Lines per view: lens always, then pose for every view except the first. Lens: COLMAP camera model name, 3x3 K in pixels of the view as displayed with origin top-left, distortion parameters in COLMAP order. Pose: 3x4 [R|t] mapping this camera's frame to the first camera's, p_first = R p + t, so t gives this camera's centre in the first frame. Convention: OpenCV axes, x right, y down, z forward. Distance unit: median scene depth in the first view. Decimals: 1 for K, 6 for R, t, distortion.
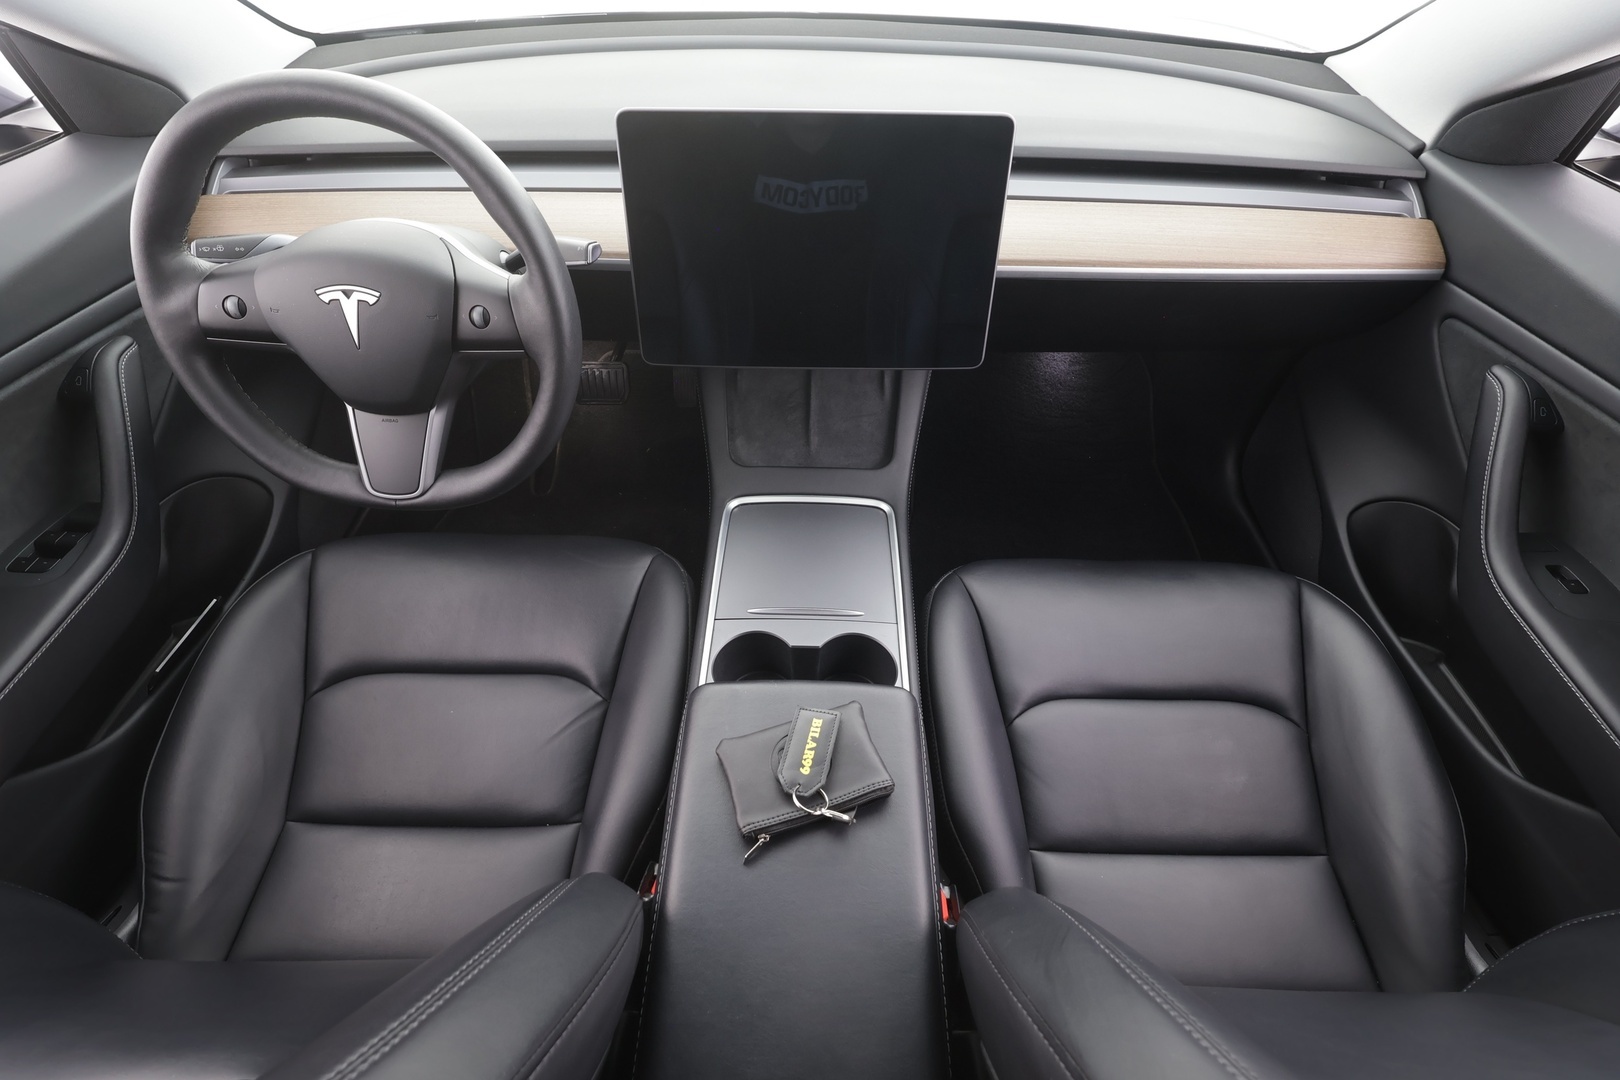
lens RADIAL K [[769.0, 0, 807.6], [0, 769.0, 542.8], [0, 0, 1]] dist [0.012987, 0.000102]
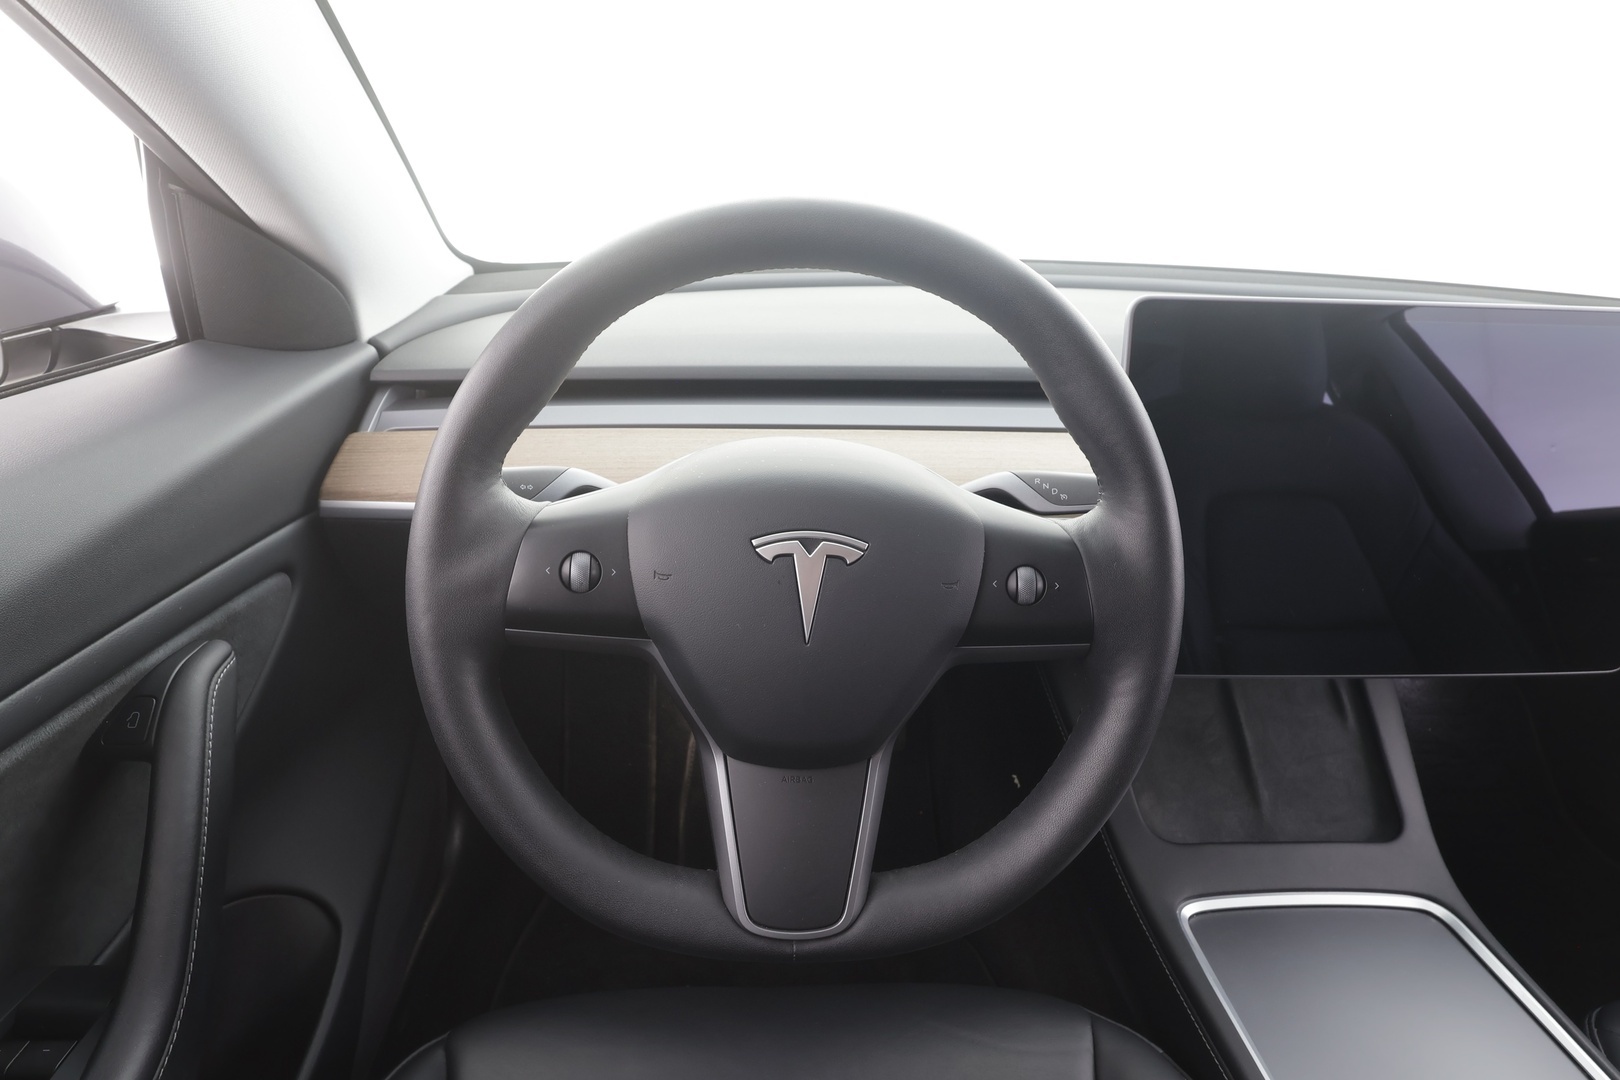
lens RADIAL K [[944.5, 0, 811.0], [0, 944.5, 539.9], [0, 0, 1]] dist [0.010250, 0.002248]
pose [[0.995086, -0.000214, 0.099017, -0.510474], [0.038378, 0.922667, -0.383684, -0.052609], [-0.091278, 0.385599, 0.918141, 0.296831]]
